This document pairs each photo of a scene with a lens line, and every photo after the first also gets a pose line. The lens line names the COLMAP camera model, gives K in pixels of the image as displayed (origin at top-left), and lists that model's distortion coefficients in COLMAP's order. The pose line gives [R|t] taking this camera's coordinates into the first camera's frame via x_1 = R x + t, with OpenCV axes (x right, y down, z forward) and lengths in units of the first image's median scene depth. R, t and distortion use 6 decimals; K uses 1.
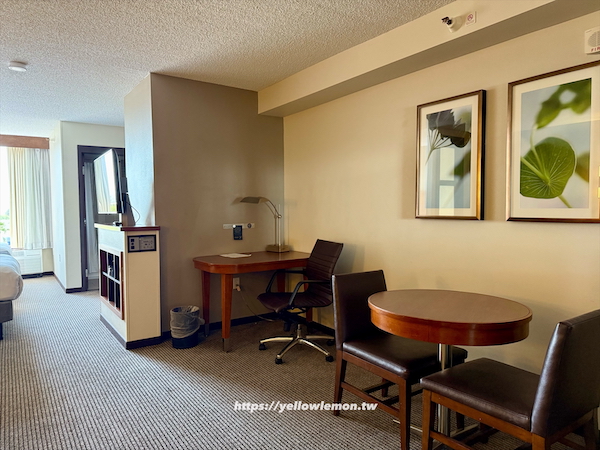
lens RADIAL K [[419.0, 0, 300.0], [0, 419.0, 225.0], [0, 0, 1]] dist [0.052827, -0.002446]
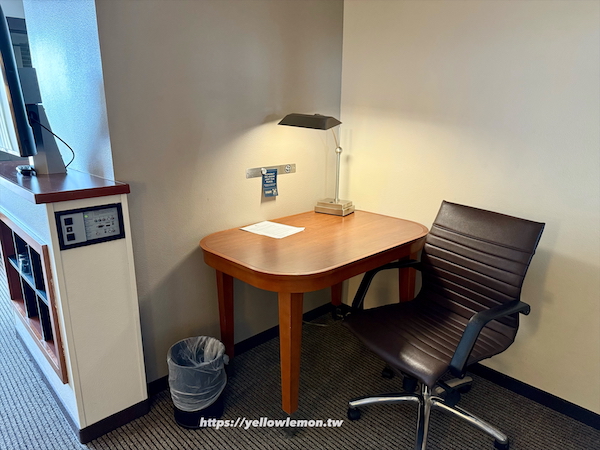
lens RADIAL K [[426.9, 0, 300.0], [0, 426.9, 225.0], [0, 0, 1]] dist [-0.006019, -0.004614]
pose [[0.987564, -0.029778, 0.154370, -0.224853], [-0.003526, 0.977457, 0.211104, -0.050522], [-0.157176, -0.209023, 0.965197, 0.529977]]
